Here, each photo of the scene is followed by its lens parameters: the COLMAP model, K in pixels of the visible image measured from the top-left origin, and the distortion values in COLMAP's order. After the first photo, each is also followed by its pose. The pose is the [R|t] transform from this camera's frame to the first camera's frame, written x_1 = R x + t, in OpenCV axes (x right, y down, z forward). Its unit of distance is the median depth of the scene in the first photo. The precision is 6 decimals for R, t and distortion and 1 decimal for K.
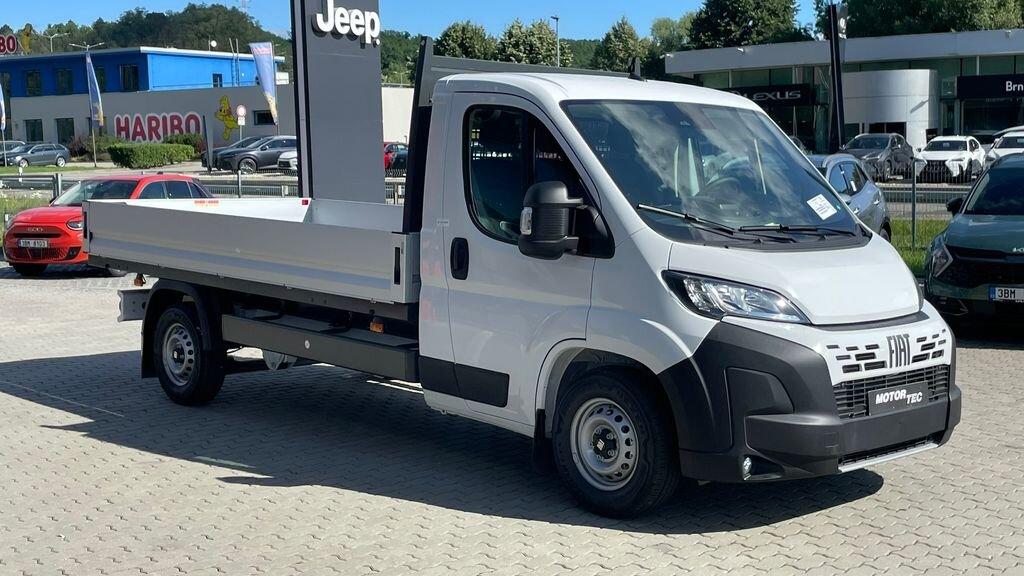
lens RADIAL K [[1325.0, 0, 511.8], [0, 1325.0, 288.2], [0, 0, 1]] dist [0.011936, 0.000000]
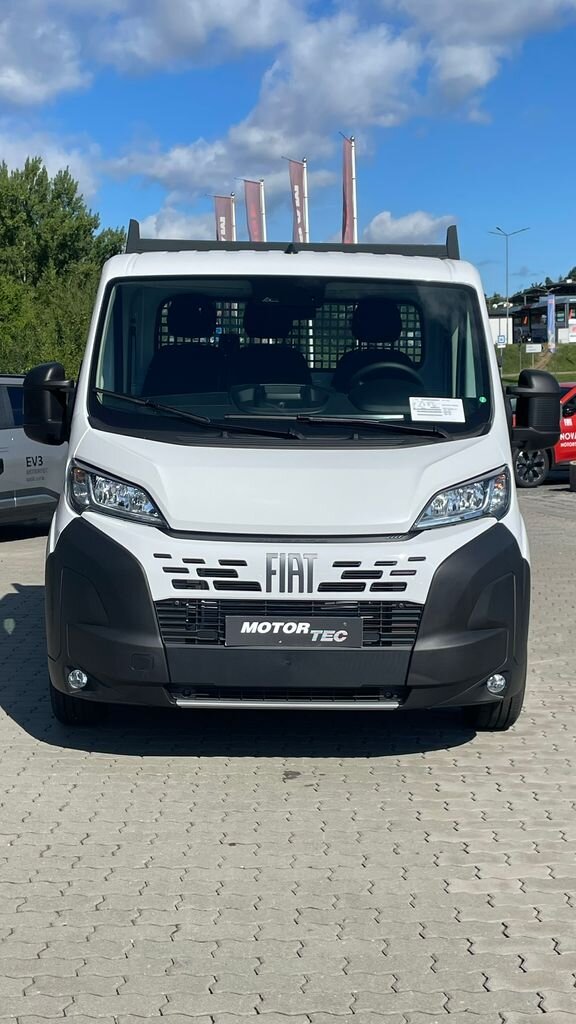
lens RADIAL K [[1417.8, 0, 288.3], [0, 1417.8, 511.3], [0, 0, 1]] dist [0.027415, 0.000000]
pose [[0.785624, 0.069766, -0.614758, 0.816789], [-0.069615, 0.997280, 0.024213, -0.011307], [0.614775, 0.023774, 0.788344, 0.314700]]
